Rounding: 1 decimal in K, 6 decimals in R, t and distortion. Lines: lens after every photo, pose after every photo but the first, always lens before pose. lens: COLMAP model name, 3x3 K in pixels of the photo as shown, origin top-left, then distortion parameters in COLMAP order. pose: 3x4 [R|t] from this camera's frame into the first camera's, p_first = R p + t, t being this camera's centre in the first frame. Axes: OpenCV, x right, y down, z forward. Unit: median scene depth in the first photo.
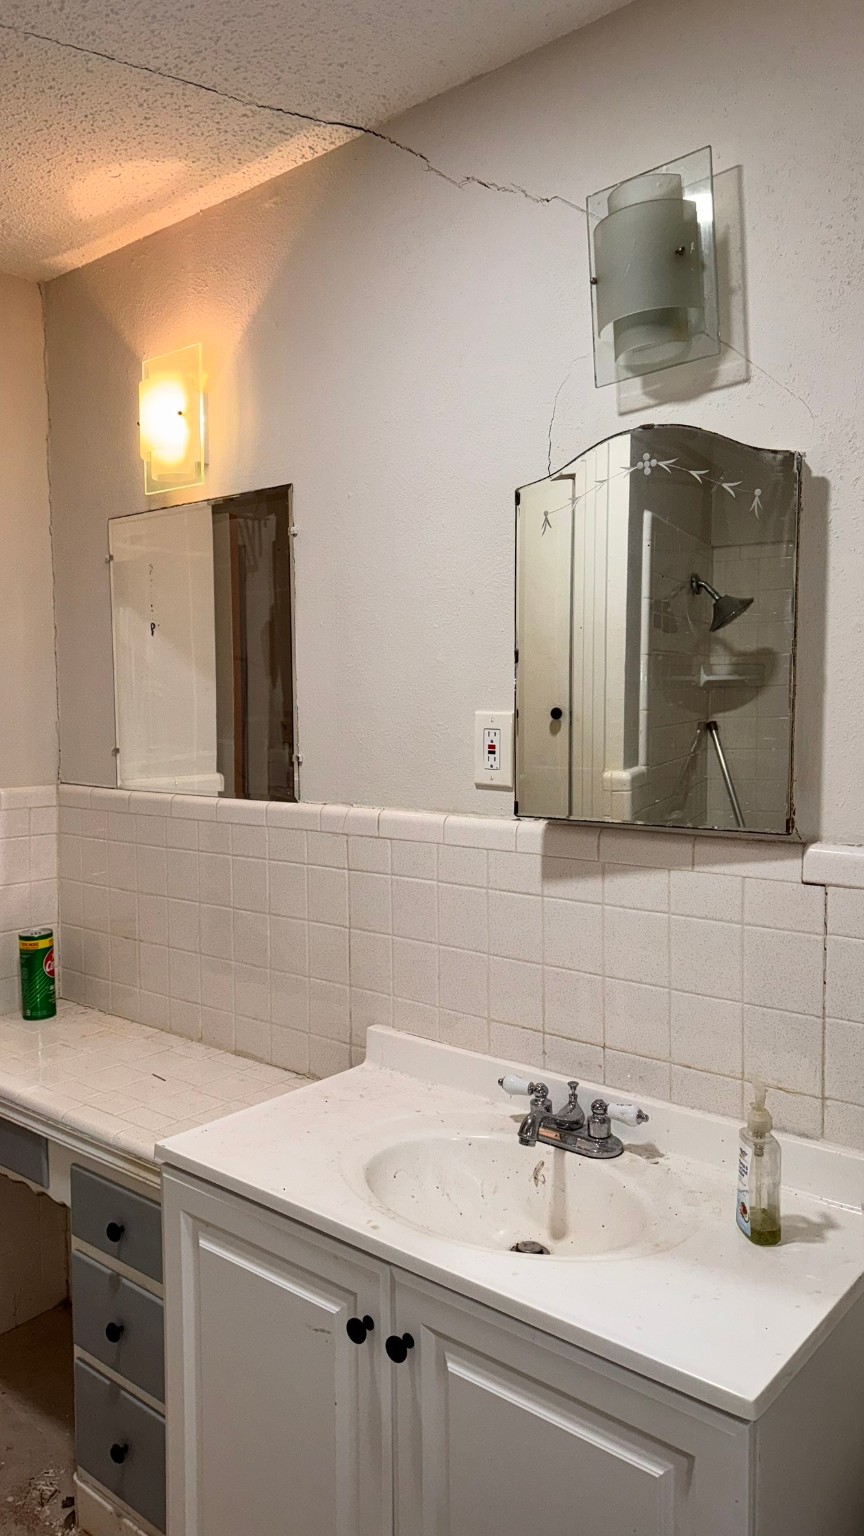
lens RADIAL K [[1062.9, 0, 422.3], [0, 1062.9, 781.6], [0, 0, 1]] dist [0.137896, -0.231034]
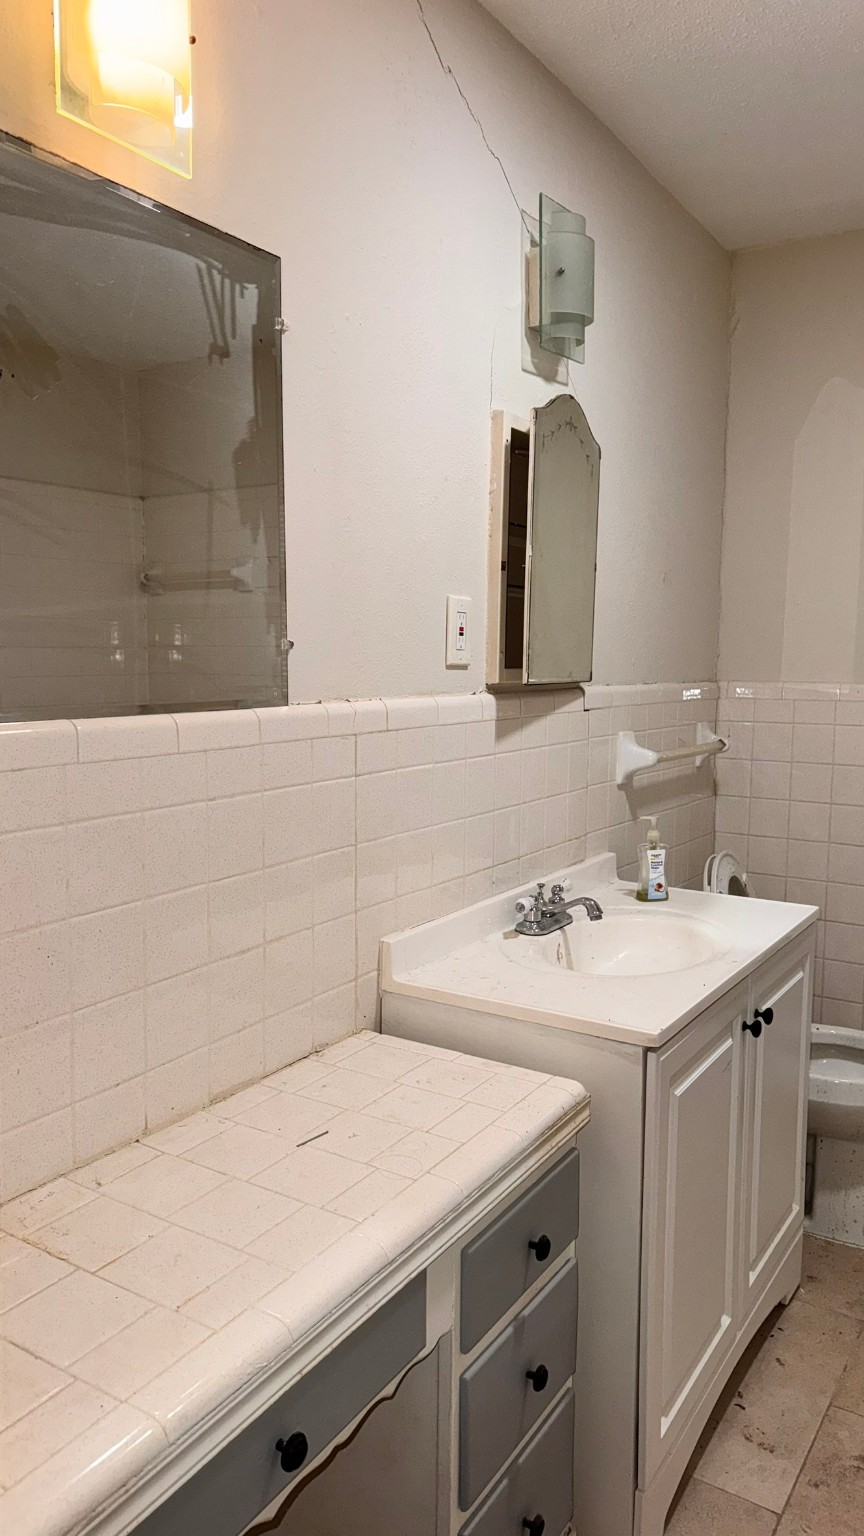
lens RADIAL K [[1062.9, 0, 422.3], [0, 1062.9, 781.6], [0, 0, 1]] dist [0.137896, -0.231034]
pose [[-0.123299, -0.114255, 0.985770, -0.929237], [0.068789, 0.989977, 0.123347, -0.013800], [-0.989982, 0.083019, -0.114204, 1.066623]]
